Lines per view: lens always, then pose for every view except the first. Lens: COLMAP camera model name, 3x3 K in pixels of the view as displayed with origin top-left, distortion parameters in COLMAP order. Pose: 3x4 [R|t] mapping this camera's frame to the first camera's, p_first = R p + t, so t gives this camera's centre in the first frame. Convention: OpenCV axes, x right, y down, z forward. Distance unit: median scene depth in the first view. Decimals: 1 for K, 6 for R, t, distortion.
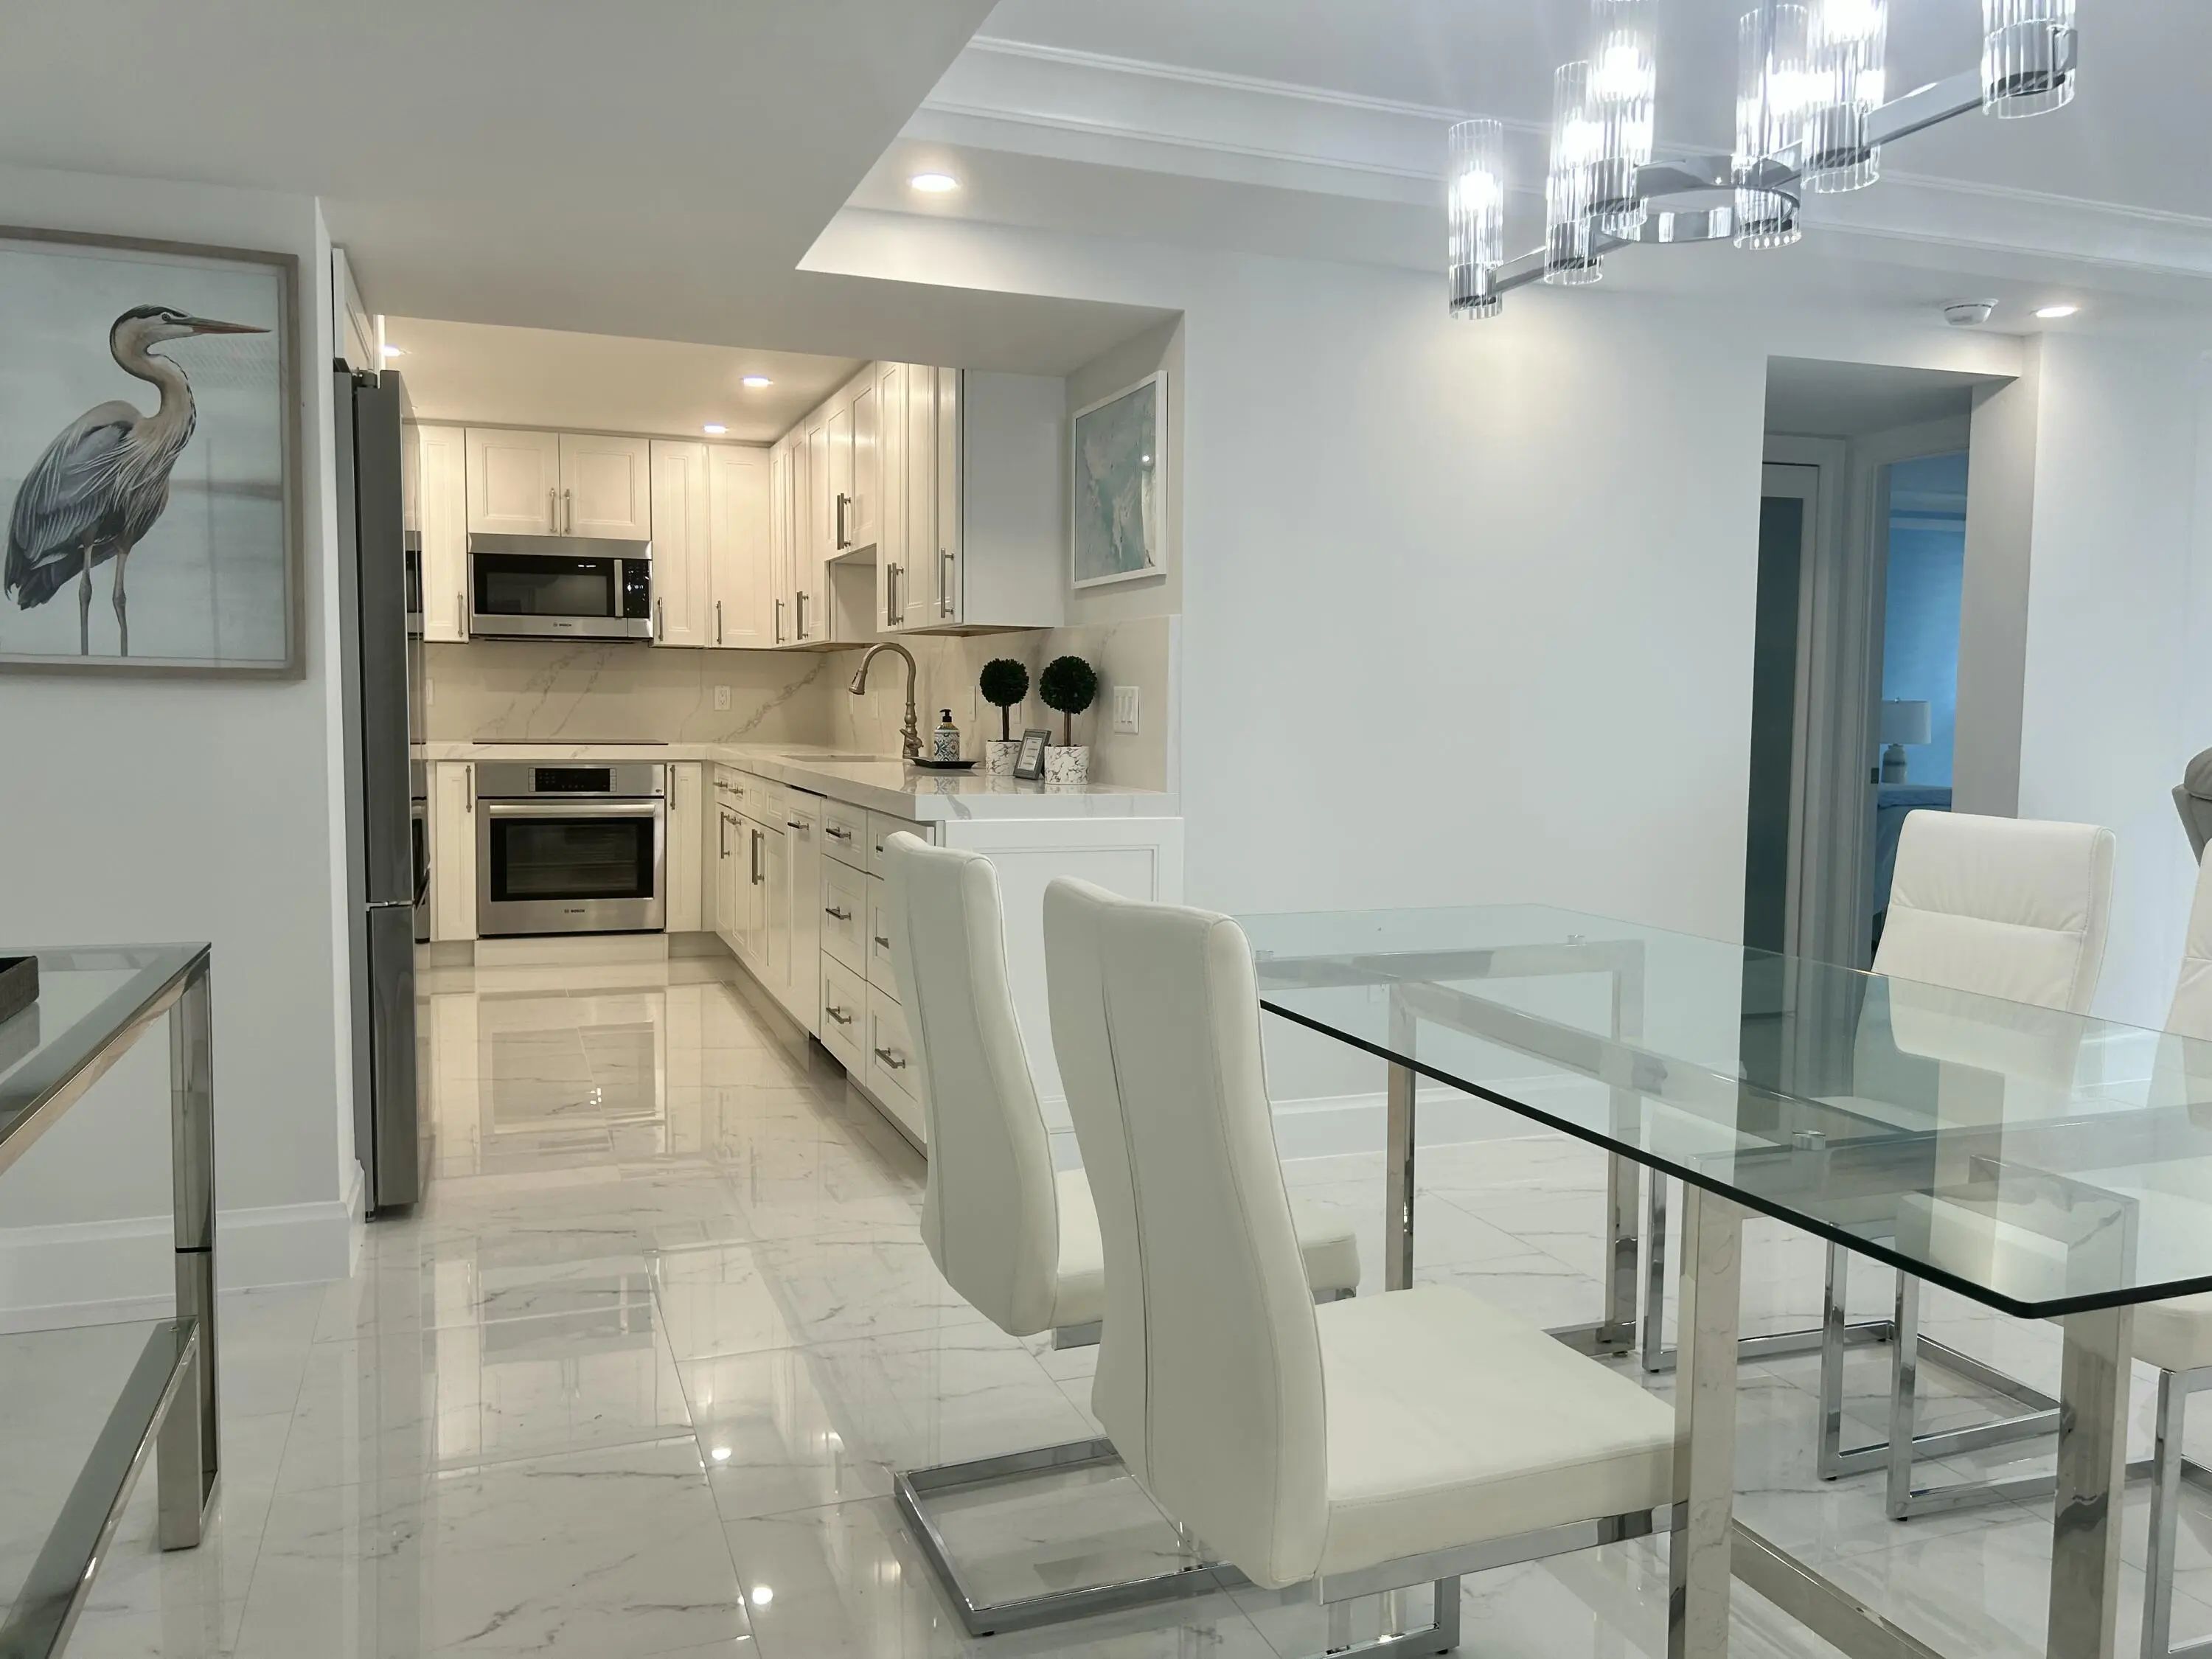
lens RADIAL K [[1669.6, 0, 1100.1], [0, 1669.6, 815.4], [0, 0, 1]] dist [0.068469, -0.070425]
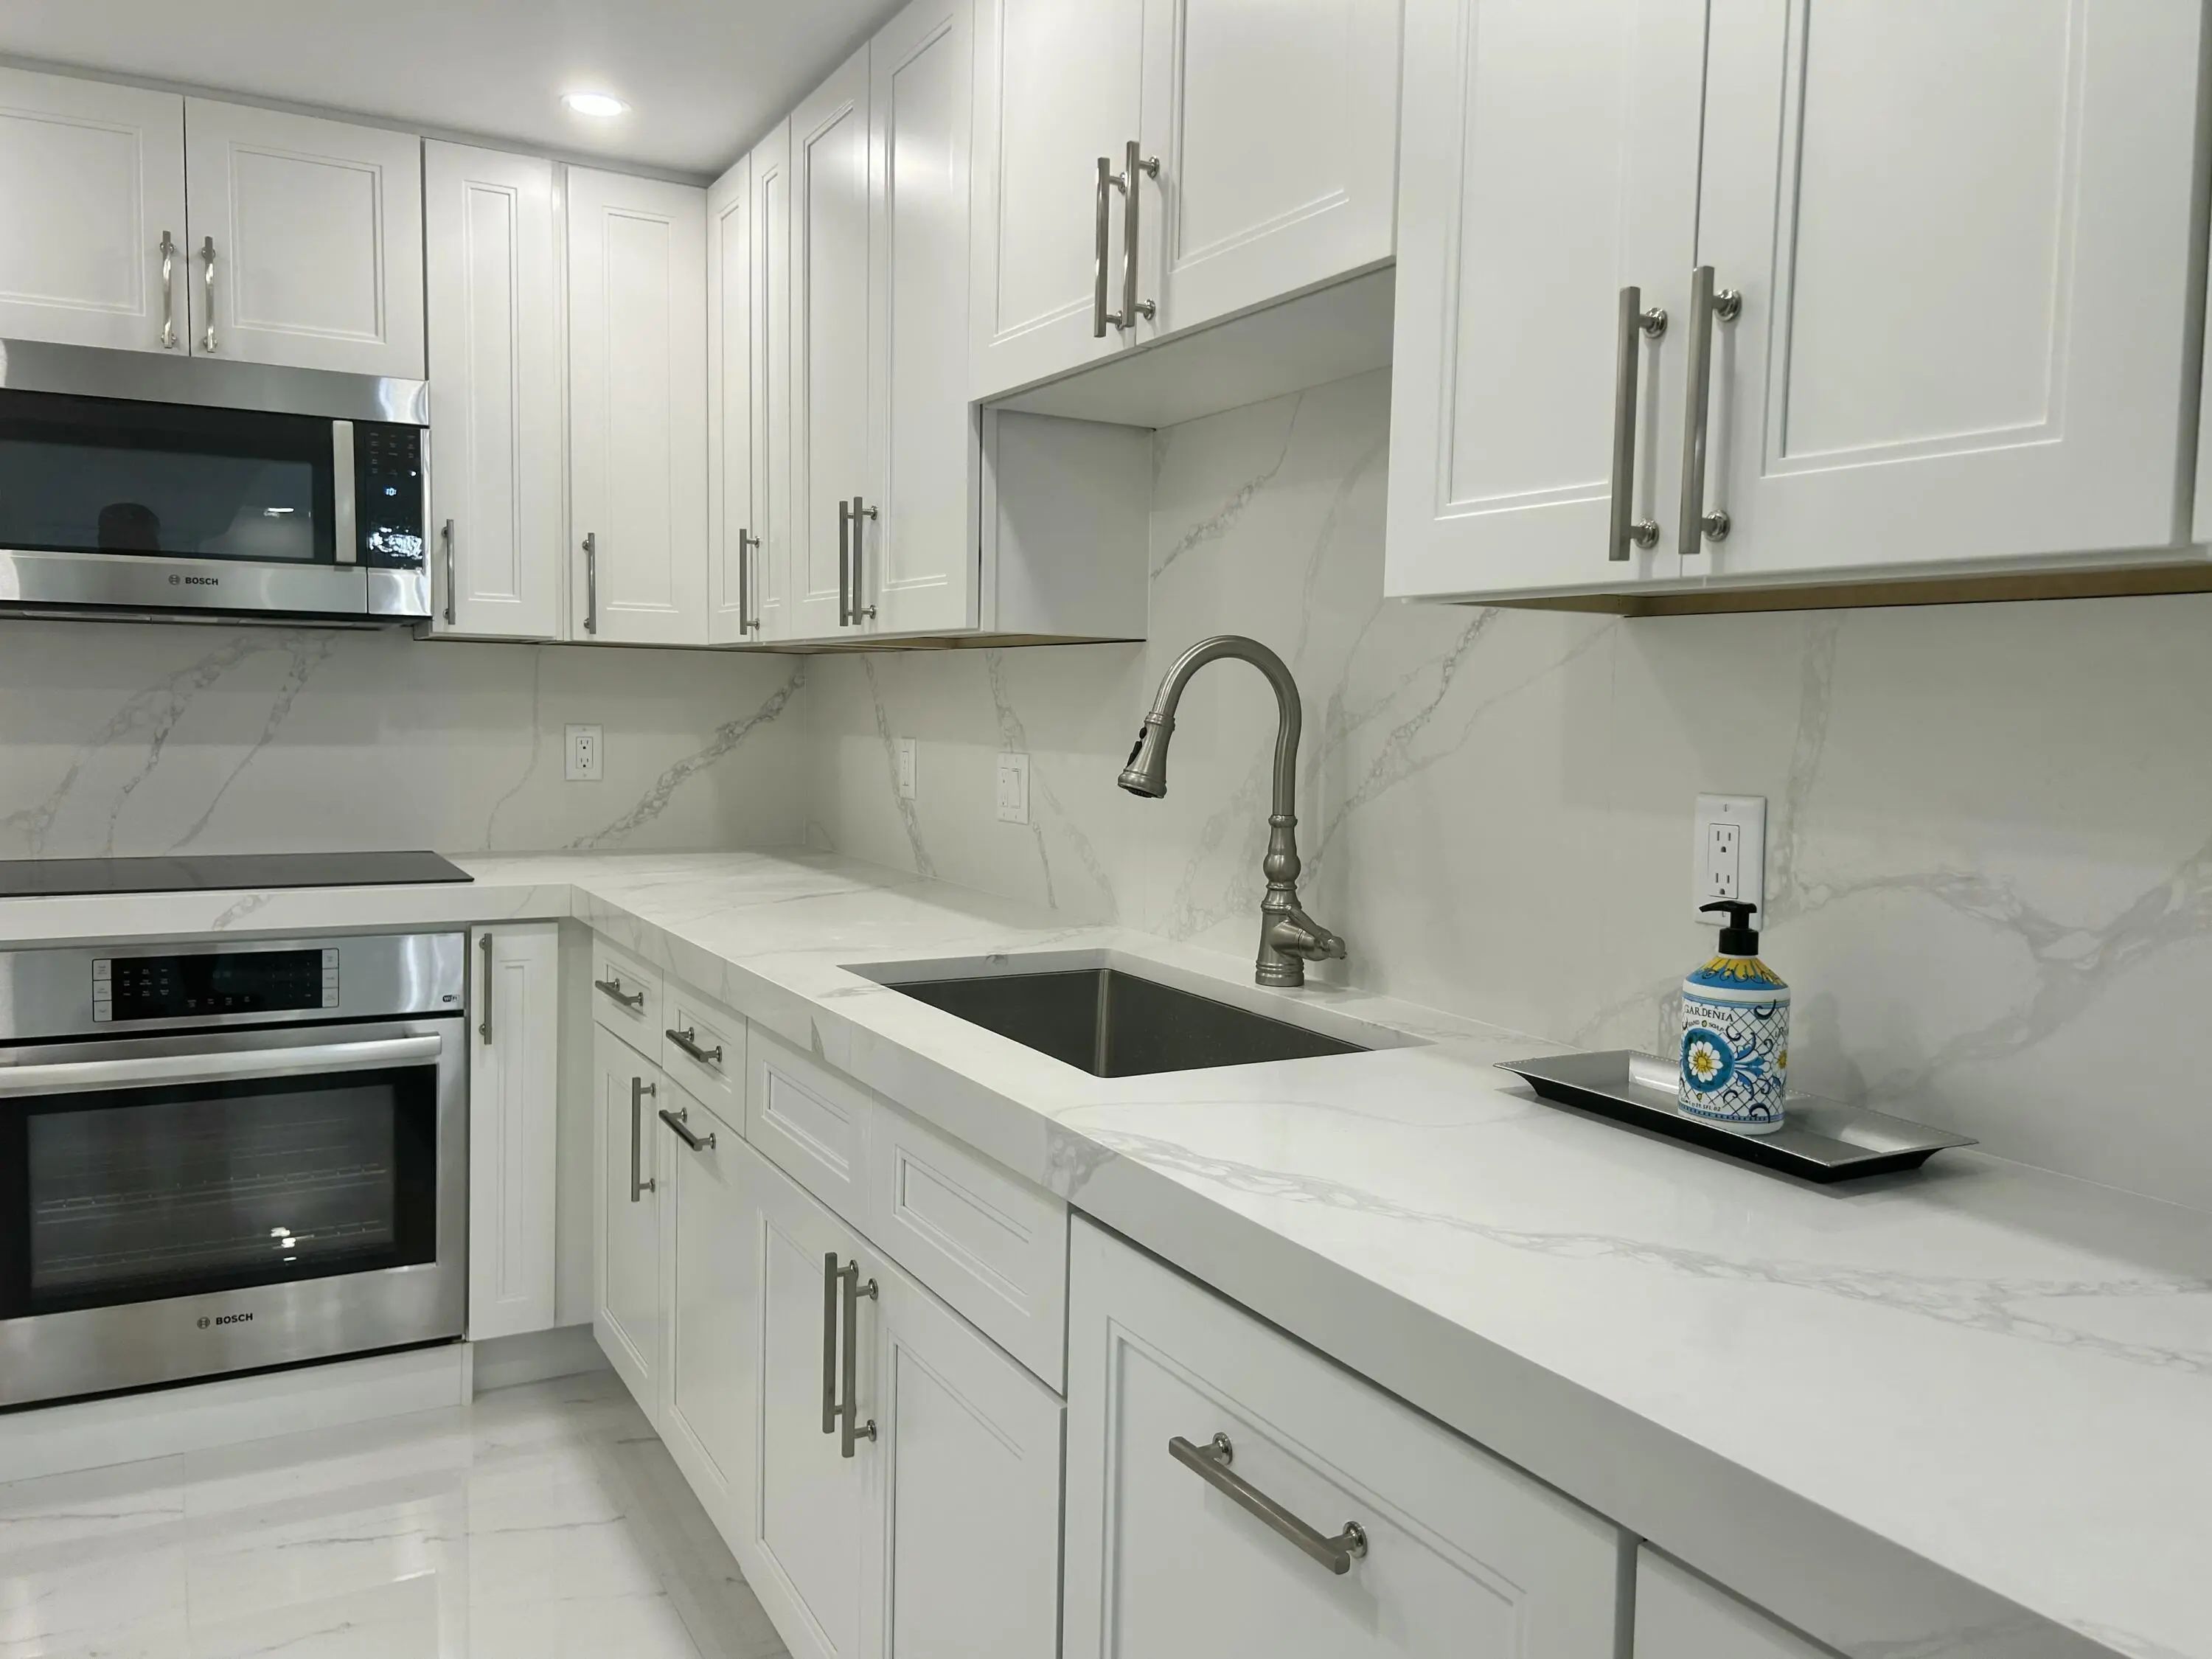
lens RADIAL K [[1669.5, 0, 1059.5], [0, 1669.5, 792.1], [0, 0, 1]] dist [0.061497, -0.068013]
pose [[0.990757, -0.001456, 0.135643, -0.118968], [0.002803, 0.999949, -0.009745, -0.040814], [-0.135621, 0.010036, 0.990710, 0.399691]]
